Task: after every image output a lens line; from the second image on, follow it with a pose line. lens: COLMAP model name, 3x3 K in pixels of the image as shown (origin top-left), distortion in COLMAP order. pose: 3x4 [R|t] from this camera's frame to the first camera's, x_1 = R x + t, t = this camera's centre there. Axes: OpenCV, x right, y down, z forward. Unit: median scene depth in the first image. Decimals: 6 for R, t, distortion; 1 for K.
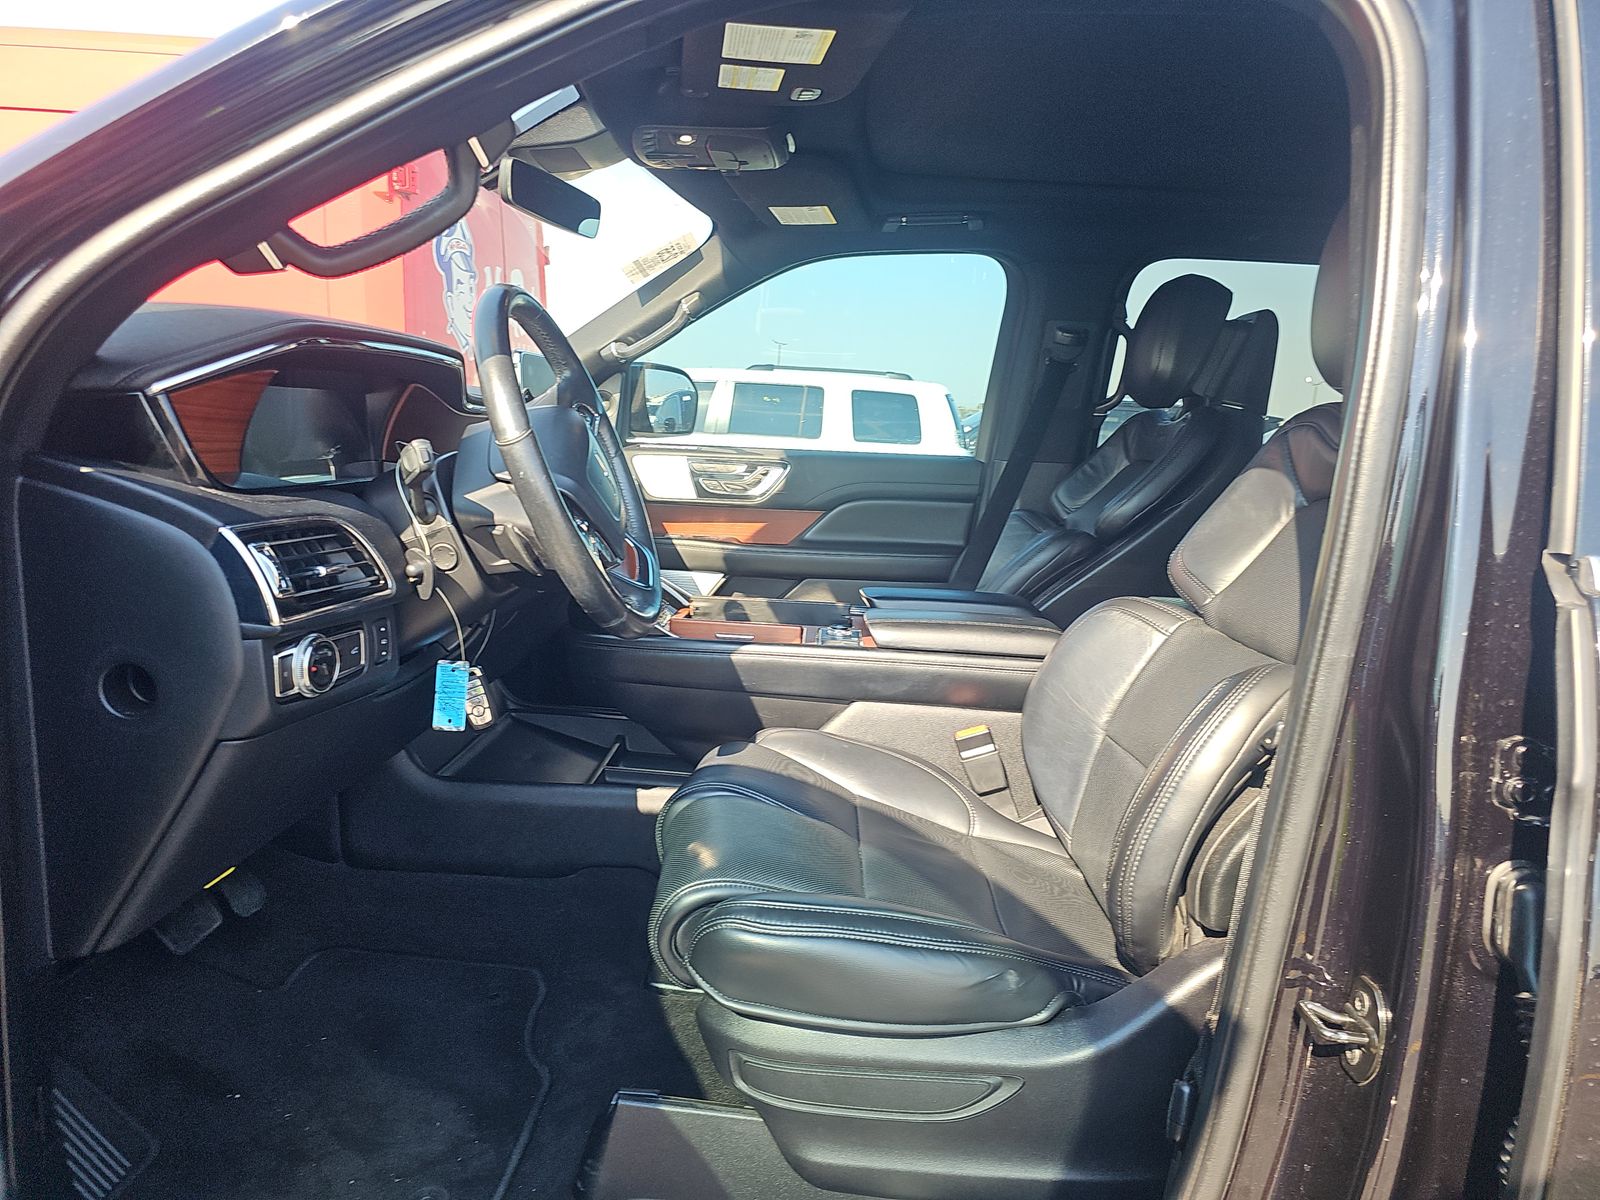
lens RADIAL K [[1047.3, 0, 807.1], [0, 1047.3, 584.0], [0, 0, 1]] dist [0.021807, -0.001901]
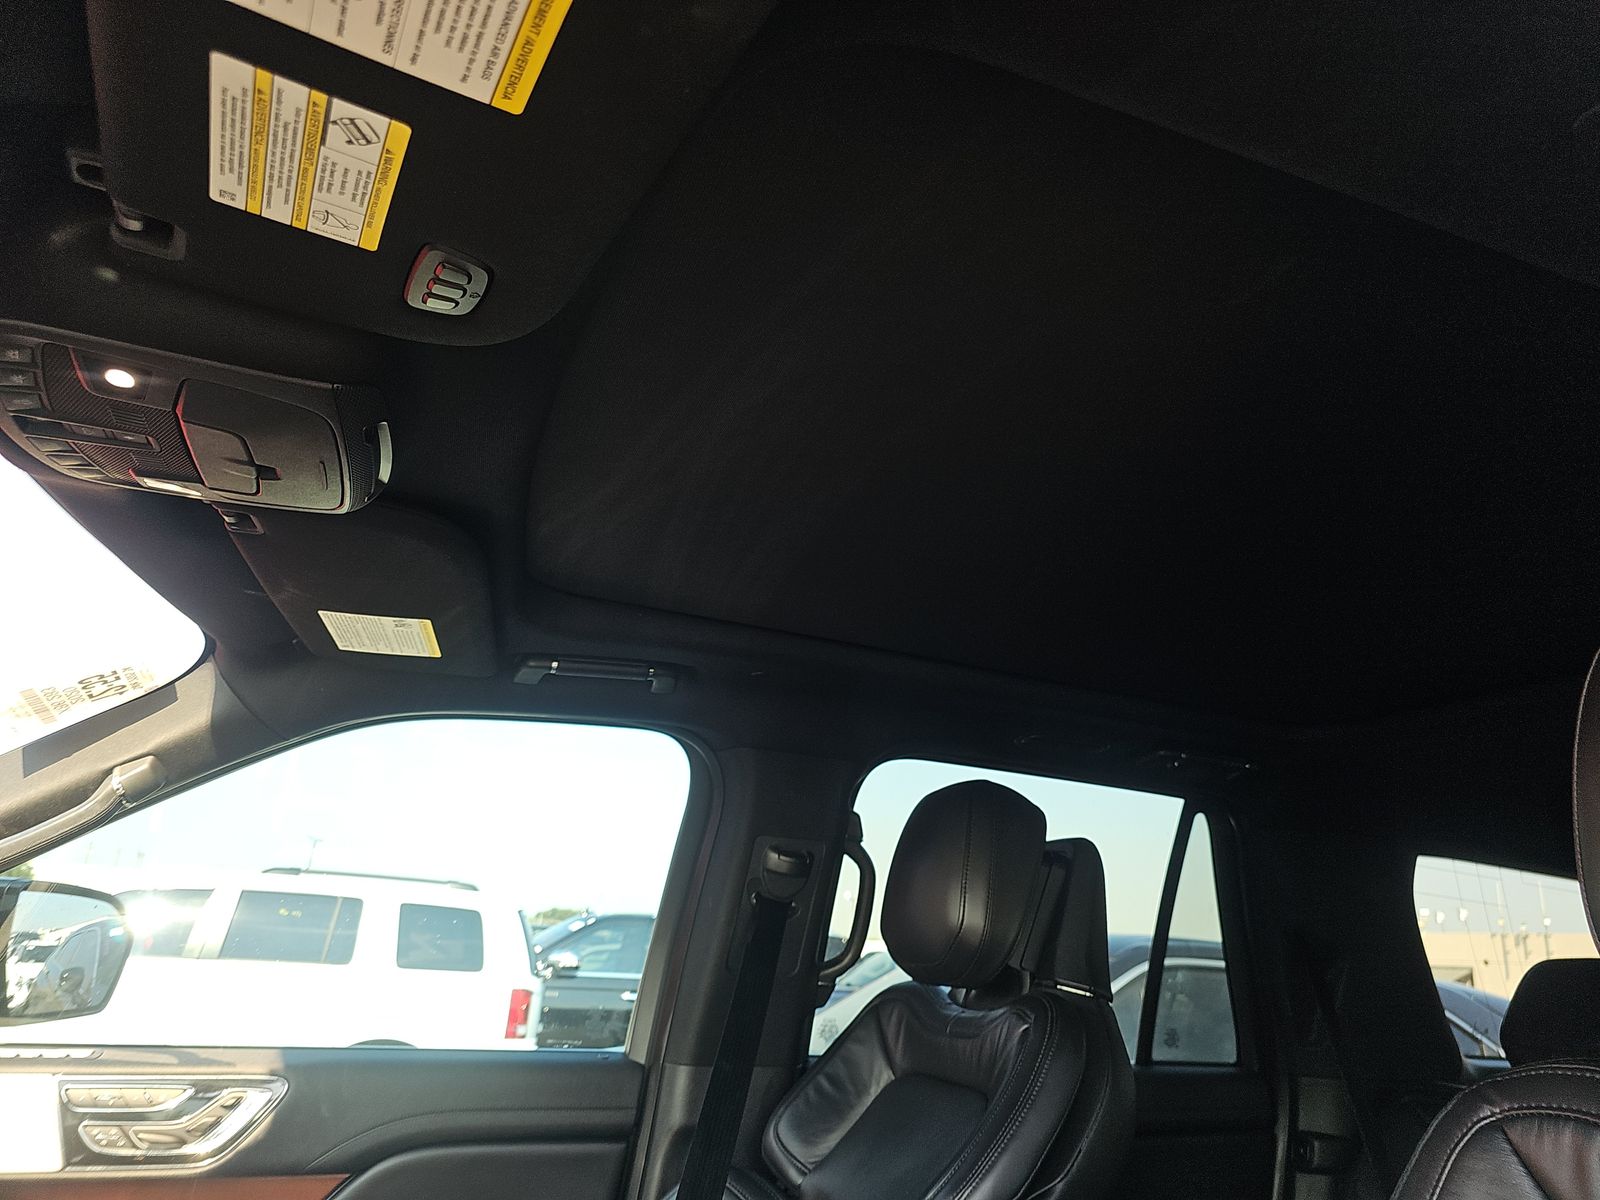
lens RADIAL K [[1047.3, 0, 807.1], [0, 1047.3, 584.0], [0, 0, 1]] dist [0.021807, -0.001901]
pose [[0.920102, 0.133200, 0.368334, -0.004929], [0.049236, 0.893605, -0.446146, -0.096746], [-0.388572, 0.428636, 0.815649, 0.381800]]
